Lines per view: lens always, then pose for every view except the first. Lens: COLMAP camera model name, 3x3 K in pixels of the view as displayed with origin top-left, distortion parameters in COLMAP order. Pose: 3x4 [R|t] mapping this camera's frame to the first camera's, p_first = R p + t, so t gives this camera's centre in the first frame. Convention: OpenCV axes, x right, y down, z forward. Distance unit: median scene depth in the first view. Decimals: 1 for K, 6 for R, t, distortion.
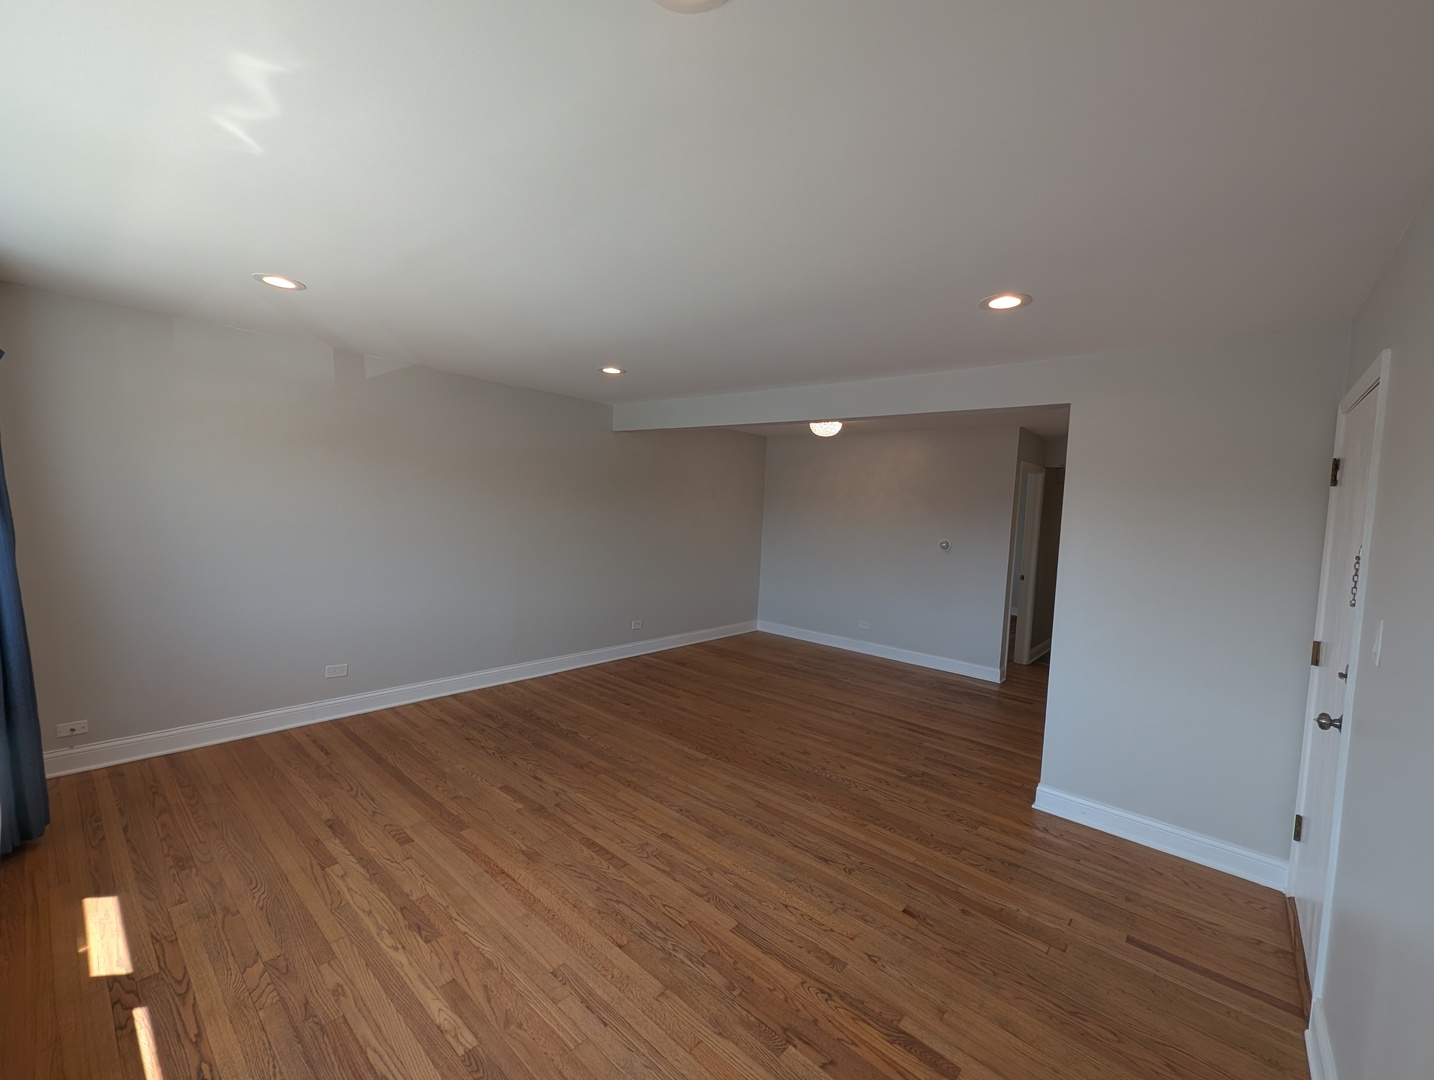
lens RADIAL K [[584.5, 0, 714.5], [0, 584.5, 543.5], [0, 0, 1]] dist [-0.002687, 0.000357]
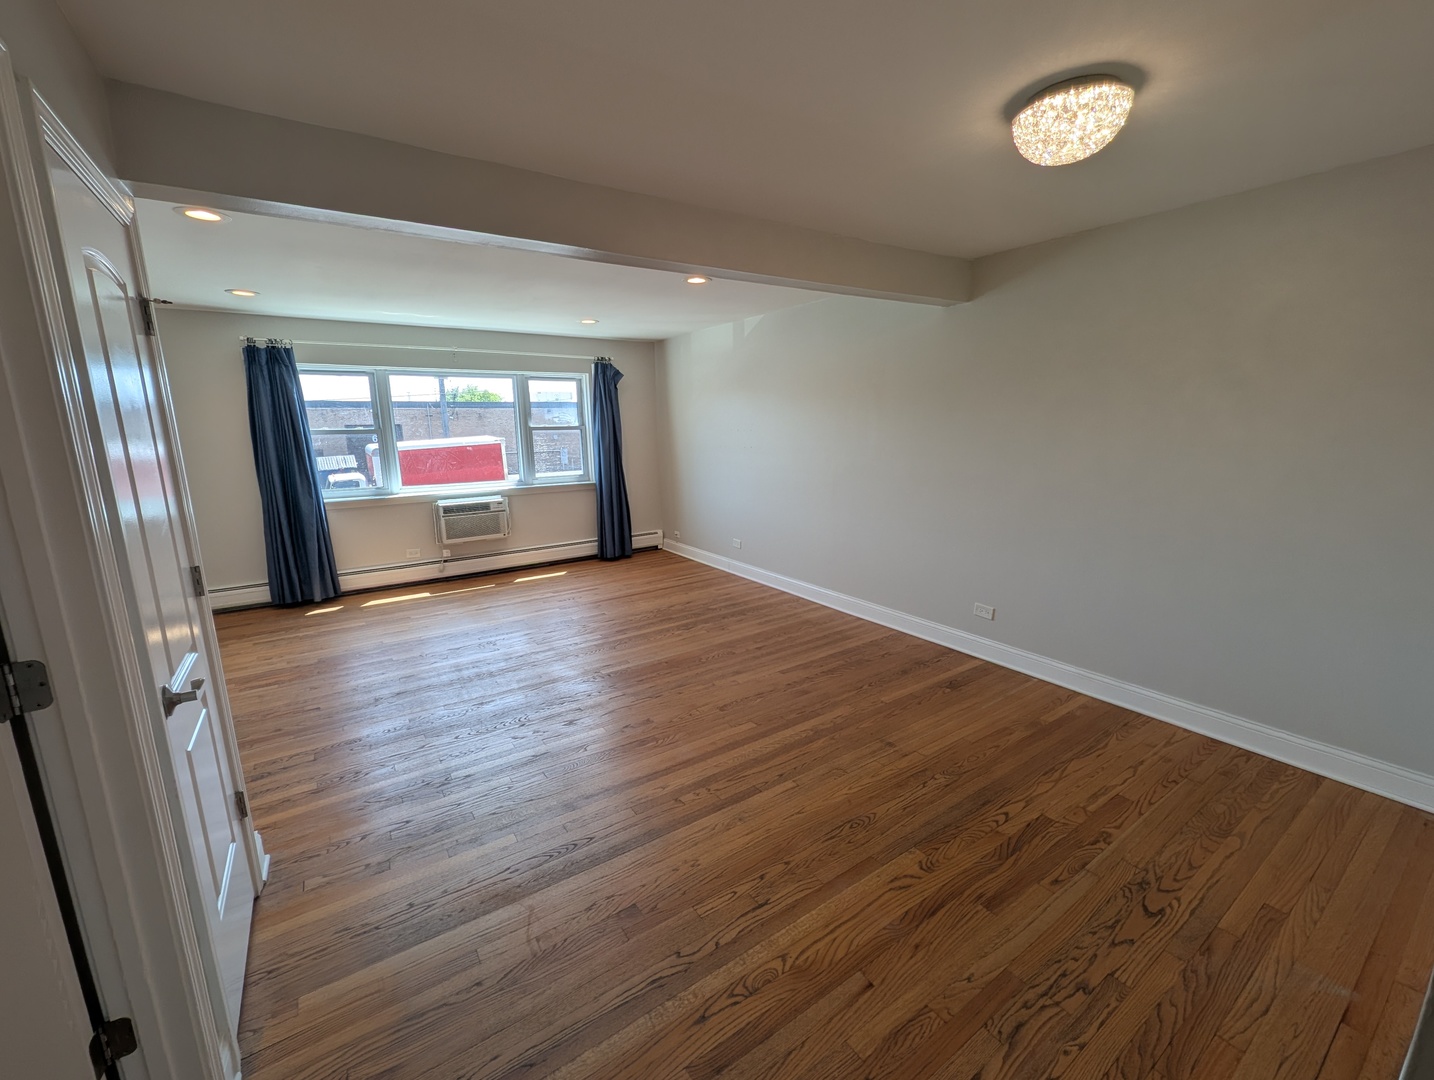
lens RADIAL K [[584.5, 0, 716.0], [0, 584.5, 538.5], [0, 0, 1]] dist [-0.002687, 0.000357]
pose [[-0.251532, 0.144217, -0.957044, 0.717211], [-0.055284, 0.985081, 0.162972, -0.033654], [0.966269, 0.093902, -0.239806, 1.158838]]
